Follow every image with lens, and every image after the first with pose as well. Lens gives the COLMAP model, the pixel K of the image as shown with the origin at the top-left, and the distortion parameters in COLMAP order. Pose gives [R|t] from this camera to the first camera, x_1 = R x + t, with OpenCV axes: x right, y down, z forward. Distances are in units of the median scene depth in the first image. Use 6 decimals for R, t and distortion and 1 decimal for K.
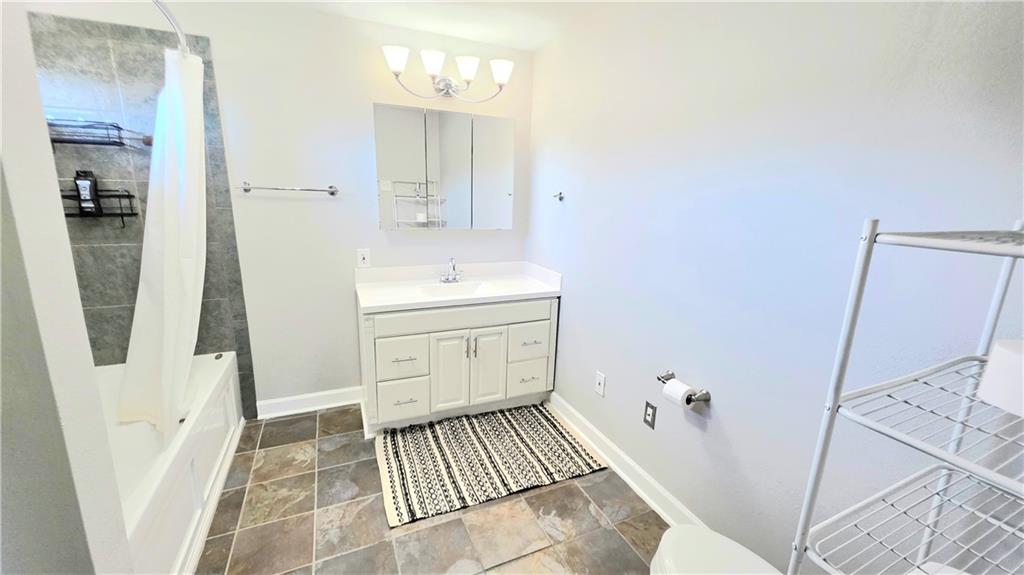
lens RADIAL K [[410.1, 0, 518.4], [0, 410.1, 287.8], [0, 0, 1]] dist [0.001177, -0.000027]
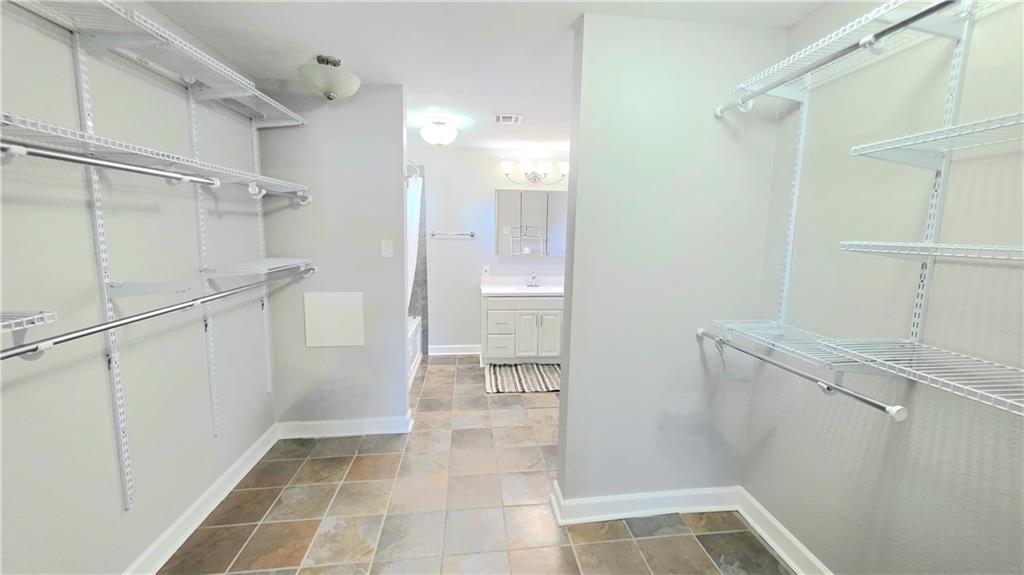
lens RADIAL K [[410.1, 0, 518.4], [0, 410.1, 287.8], [0, 0, 1]] dist [0.001177, -0.000027]
pose [[0.952806, 0.025229, -0.302531, 0.335166], [-0.053661, 0.994846, -0.086037, 0.161763], [0.298801, 0.098210, 0.949249, -0.725032]]
